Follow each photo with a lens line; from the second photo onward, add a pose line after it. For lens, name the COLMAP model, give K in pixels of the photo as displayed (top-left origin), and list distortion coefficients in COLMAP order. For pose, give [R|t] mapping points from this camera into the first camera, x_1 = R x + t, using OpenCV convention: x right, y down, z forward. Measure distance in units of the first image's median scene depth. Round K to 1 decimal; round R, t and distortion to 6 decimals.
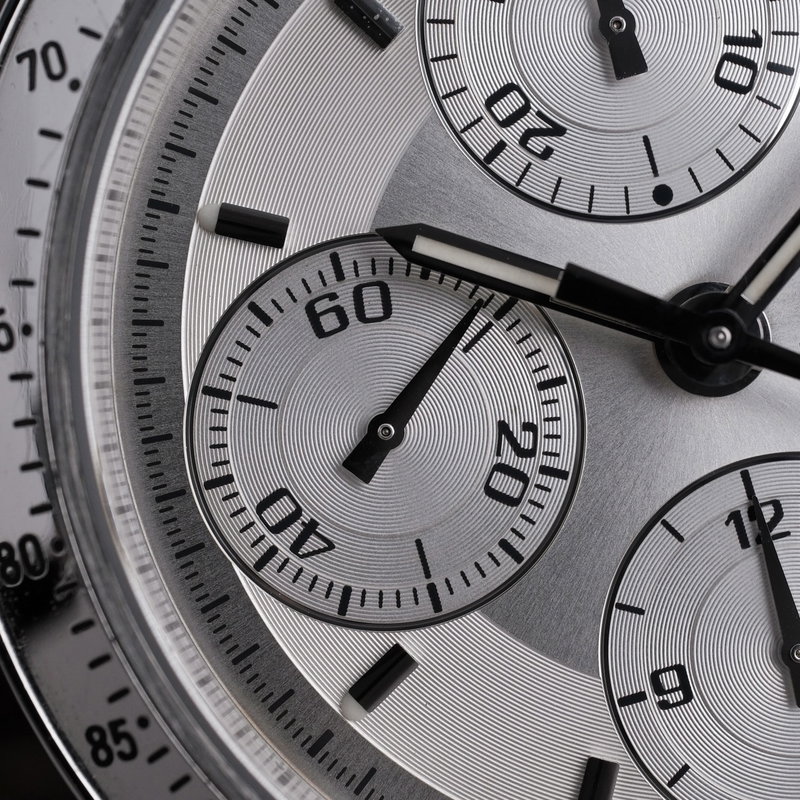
lens RADIAL K [[2134.7, 0, 400.8], [0, 2134.7, 399.5], [0, 0, 1]] dist [-0.003381, 0.000000]
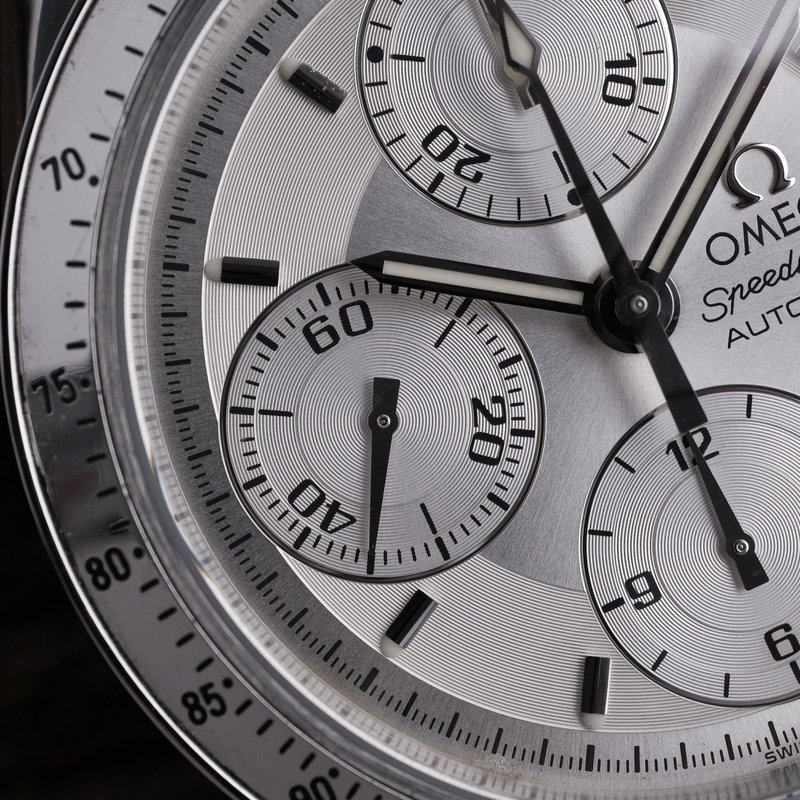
lens RADIAL K [[2134.7, 0, 399.4], [0, 2134.7, 399.5], [0, 0, 1]] dist [-0.003381, 0.000000]
pose [[0.987640, -0.151828, 0.038935, -0.043604], [0.151712, 0.988407, 0.005934, -0.003050], [-0.039384, 0.000046, 0.999224, -0.227494]]
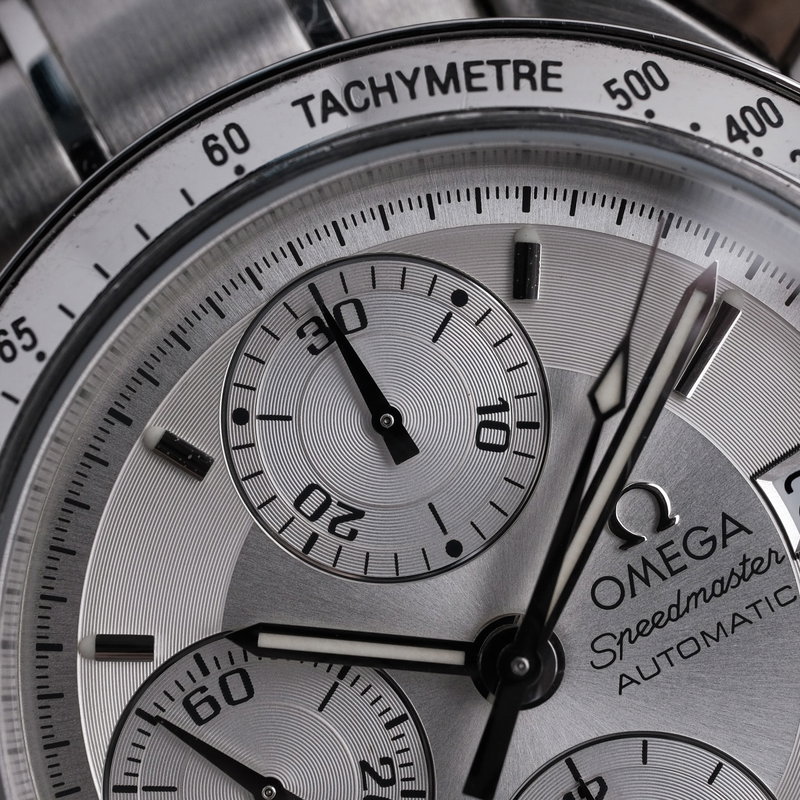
lens RADIAL K [[2134.7, 0, 404.5], [0, 2134.7, 403.0], [0, 0, 1]] dist [-0.003381, 0.000000]
pose [[0.978143, -0.207646, 0.010893, 0.099727], [0.207712, 0.978176, -0.005271, -0.176368], [-0.009561, 0.007418, 0.999927, -0.204821]]
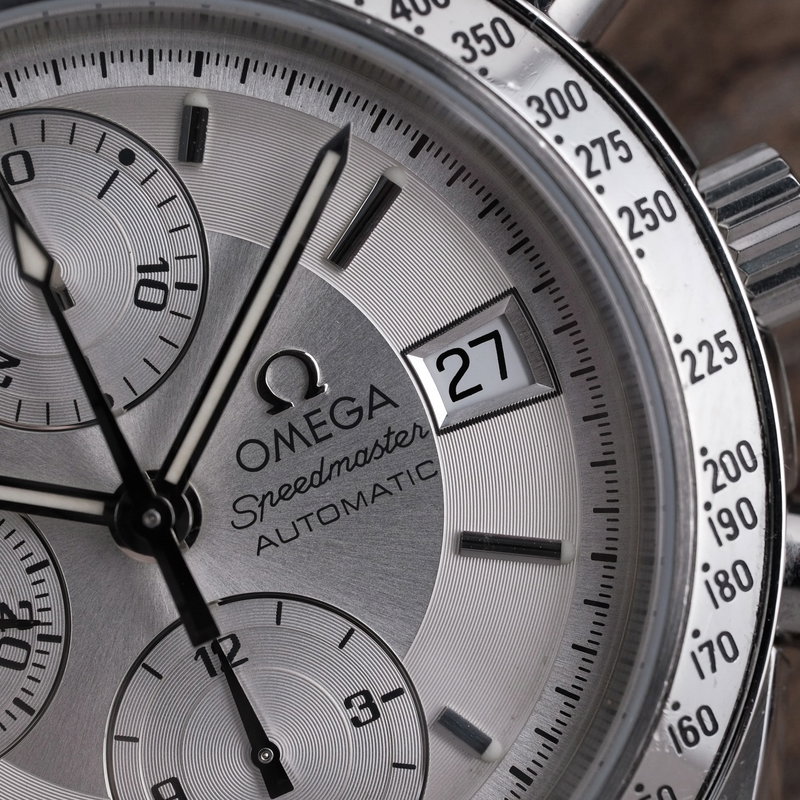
lens RADIAL K [[2134.7, 0, 399.1], [0, 2134.7, 397.4], [0, 0, 1]] dist [-0.003381, 0.000000]
pose [[0.989875, -0.141646, 0.009167, 0.280245], [0.141407, 0.989687, 0.022887, -0.103203], [-0.012314, -0.021359, 0.999696, -0.230244]]
